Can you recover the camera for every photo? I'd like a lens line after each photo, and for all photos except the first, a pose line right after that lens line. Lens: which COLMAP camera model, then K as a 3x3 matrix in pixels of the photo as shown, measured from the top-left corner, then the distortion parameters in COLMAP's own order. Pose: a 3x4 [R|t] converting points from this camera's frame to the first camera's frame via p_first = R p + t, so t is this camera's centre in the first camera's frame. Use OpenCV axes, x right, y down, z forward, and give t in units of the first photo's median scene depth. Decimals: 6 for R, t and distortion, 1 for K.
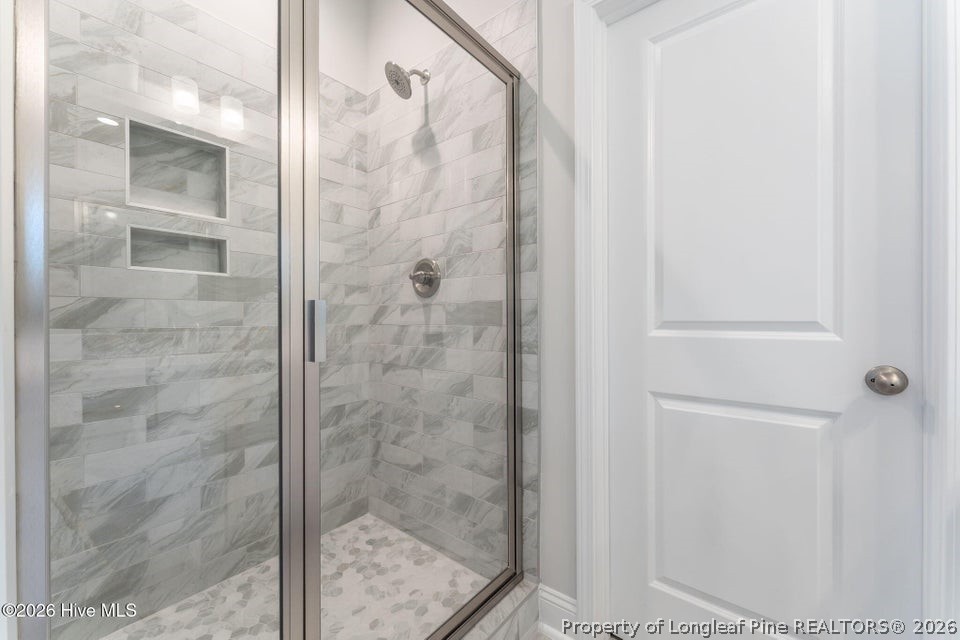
lens RADIAL K [[377.2, 0, 479.1], [0, 377.2, 322.0], [0, 0, 1]] dist [0.002780, 0.000014]
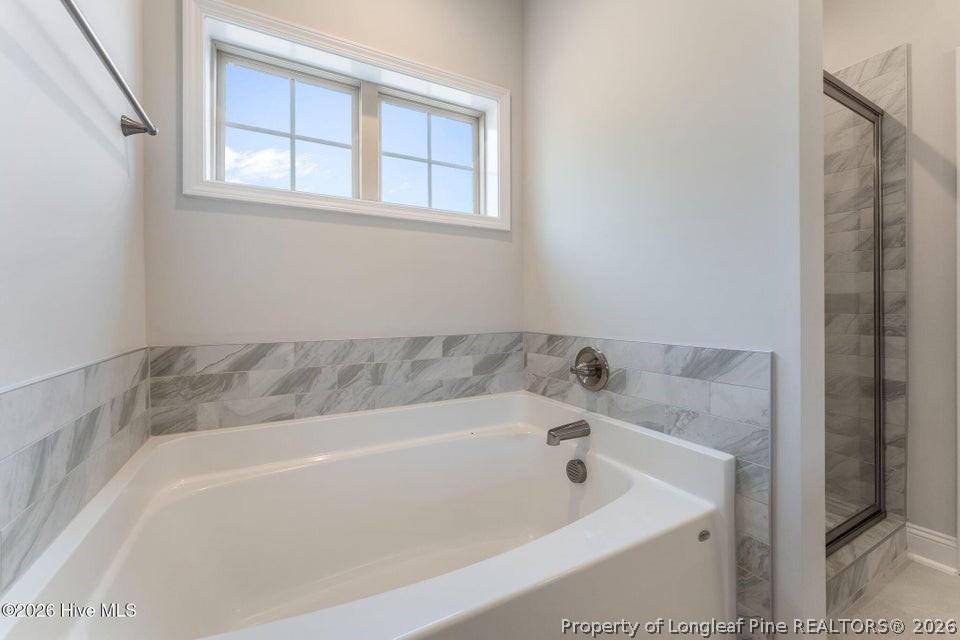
lens RADIAL K [[389.7, 0, 480.9], [0, 389.7, 311.0], [0, 0, 1]] dist [0.000406, -0.000211]
pose [[0.928643, -0.004010, -0.370952, -0.656916], [0.005524, 0.999980, 0.003020, -0.009202], [0.370932, -0.004854, 0.928647, -0.695299]]
